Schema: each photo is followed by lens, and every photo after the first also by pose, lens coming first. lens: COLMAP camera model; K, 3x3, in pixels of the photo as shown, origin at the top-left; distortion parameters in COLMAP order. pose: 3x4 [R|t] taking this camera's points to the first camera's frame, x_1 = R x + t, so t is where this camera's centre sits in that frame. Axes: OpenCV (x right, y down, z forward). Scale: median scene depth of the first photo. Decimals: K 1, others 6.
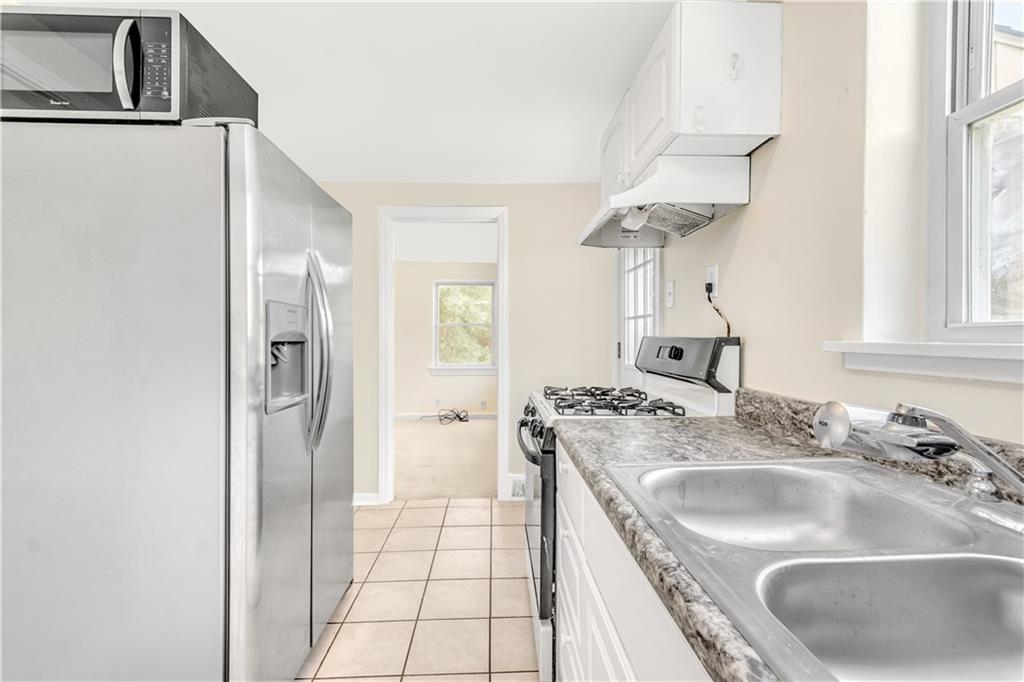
lens RADIAL K [[462.0, 0, 510.5], [0, 462.0, 338.8], [0, 0, 1]] dist [0.023367, 0.000113]
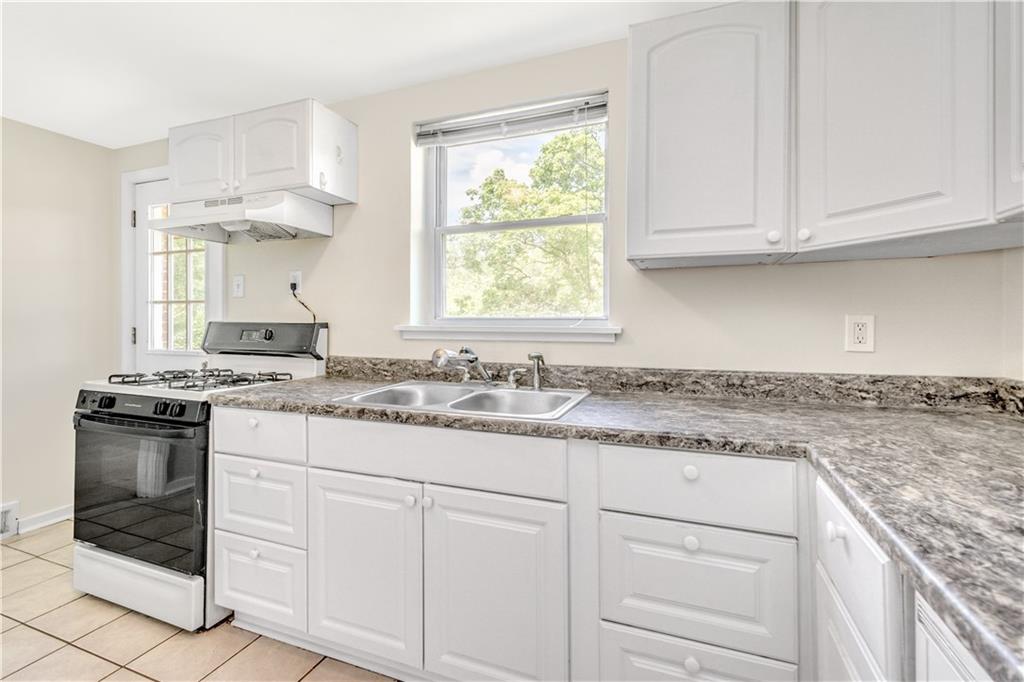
lens RADIAL K [[457.3, 0, 513.8], [0, 457.3, 324.2], [0, 0, 1]] dist [-0.001143, -0.000044]
pose [[0.392207, -0.005102, 0.919863, -0.656948], [0.000558, 0.999986, 0.005308, -0.006783], [-0.919877, -0.001569, 0.392205, -0.153865]]
